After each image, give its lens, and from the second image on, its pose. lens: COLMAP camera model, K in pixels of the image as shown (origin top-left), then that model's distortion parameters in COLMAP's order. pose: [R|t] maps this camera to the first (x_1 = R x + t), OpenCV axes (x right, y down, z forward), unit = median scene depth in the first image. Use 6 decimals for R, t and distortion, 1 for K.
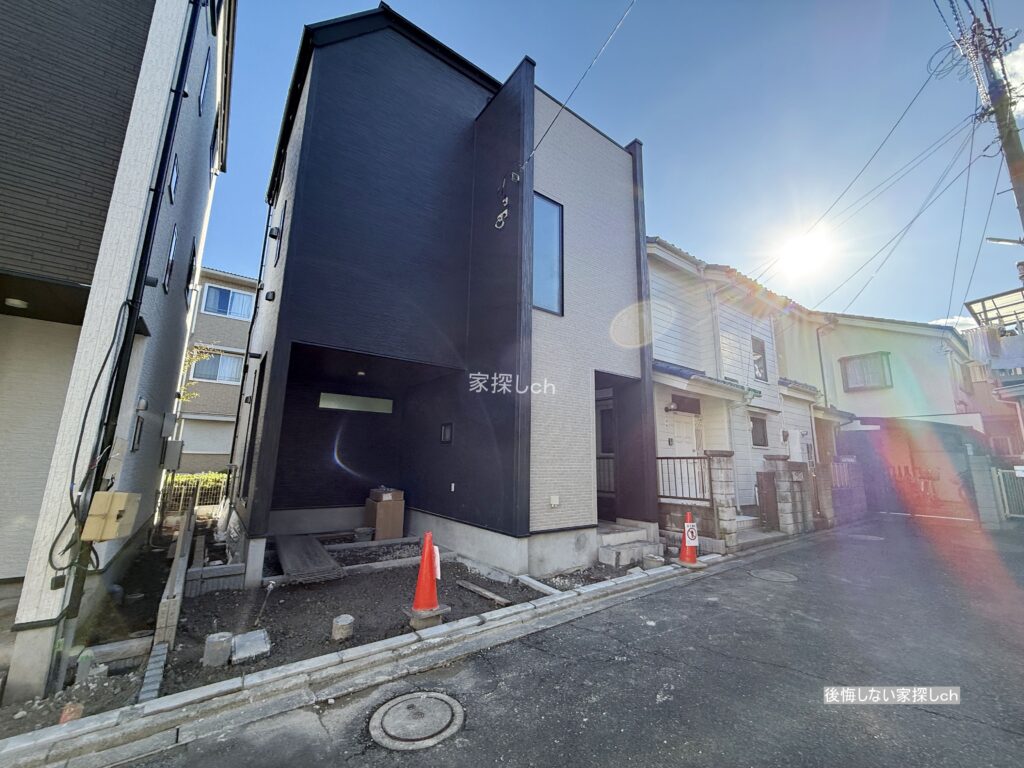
lens RADIAL K [[407.0, 0, 508.6], [0, 407.0, 382.4], [0, 0, 1]] dist [-0.001108, -0.000088]
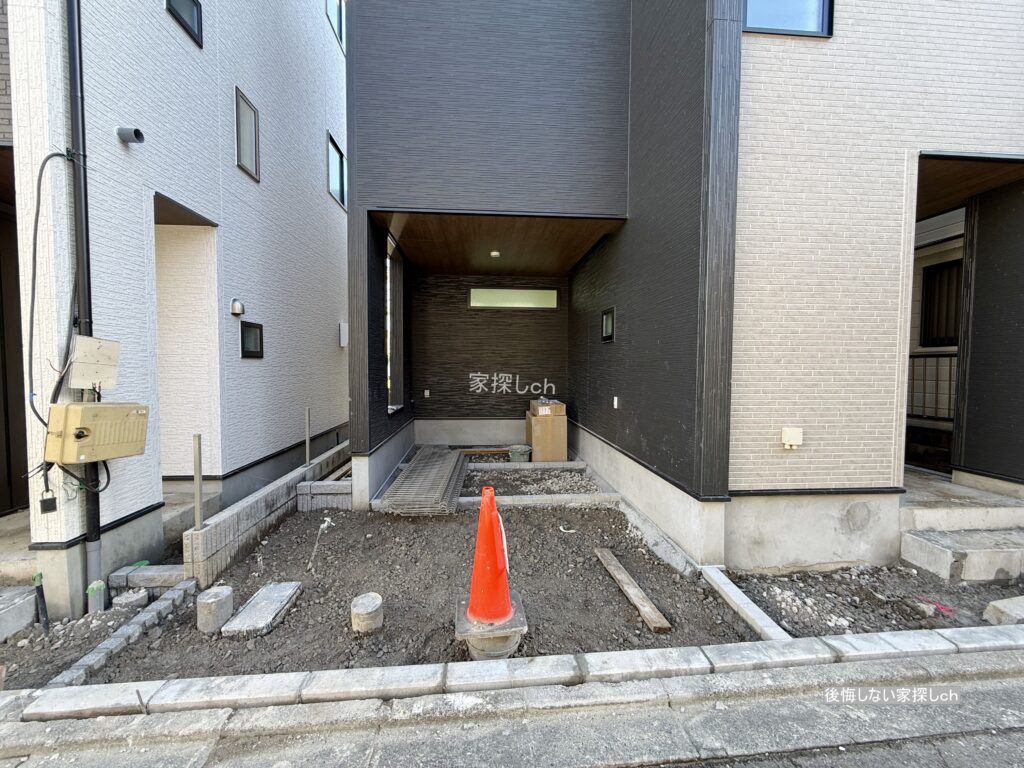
lens RADIAL K [[407.0, 0, 508.6], [0, 407.0, 382.4], [0, 0, 1]] dist [-0.001108, -0.000088]
pose [[0.848403, 0.007000, -0.529305, 0.093685], [0.110351, 0.975606, 0.189780, 0.103365], [0.517722, -0.219419, 0.826934, 0.479047]]
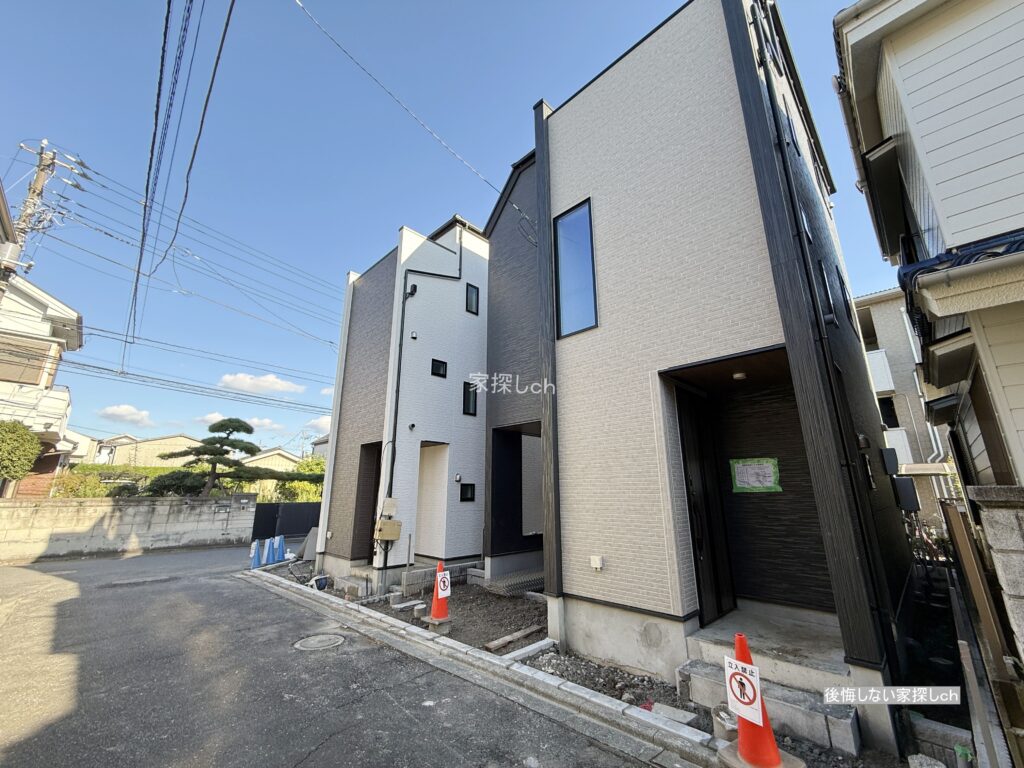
lens RADIAL K [[407.0, 0, 508.6], [0, 407.0, 382.4], [0, 0, 1]] dist [-0.001108, -0.000088]
pose [[0.152855, -0.278242, -0.948270, 1.079376], [0.188268, 0.950172, -0.248453, 0.141098], [0.970150, -0.140552, 0.197623, 0.838635]]
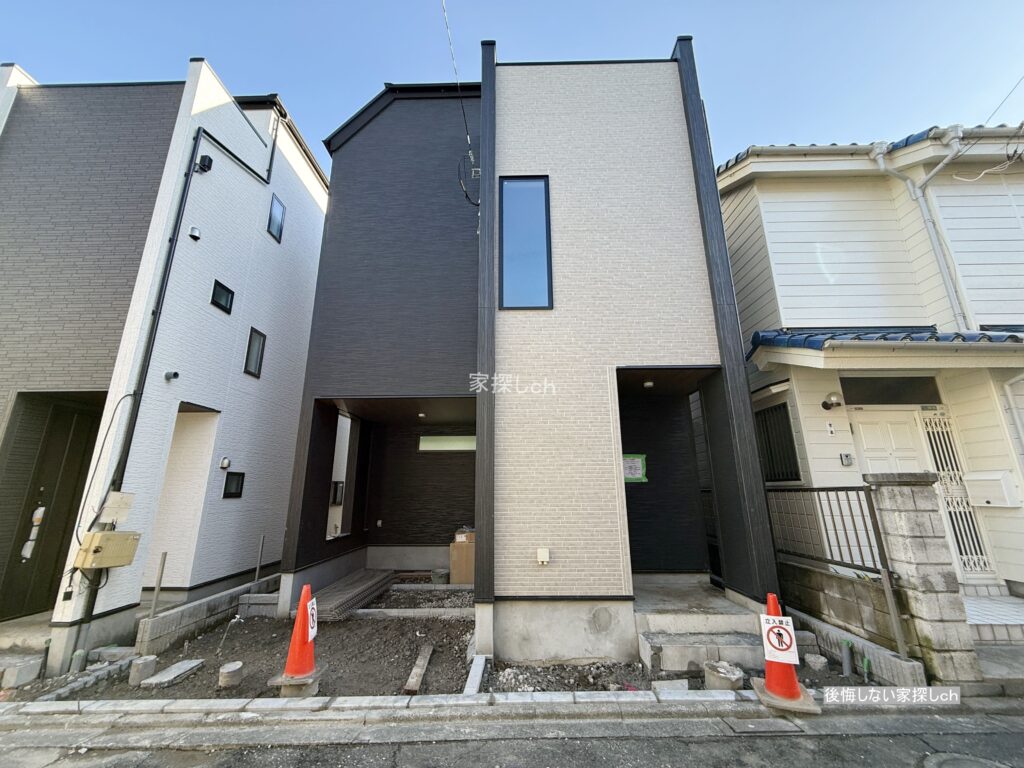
lens RADIAL K [[407.0, 0, 508.6], [0, 407.0, 382.4], [0, 0, 1]] dist [-0.001108, -0.000088]
pose [[0.795261, -0.178184, -0.579491, 0.628881], [0.134382, 0.983866, -0.118104, 0.070585], [0.591186, 0.016051, 0.806375, 0.421888]]
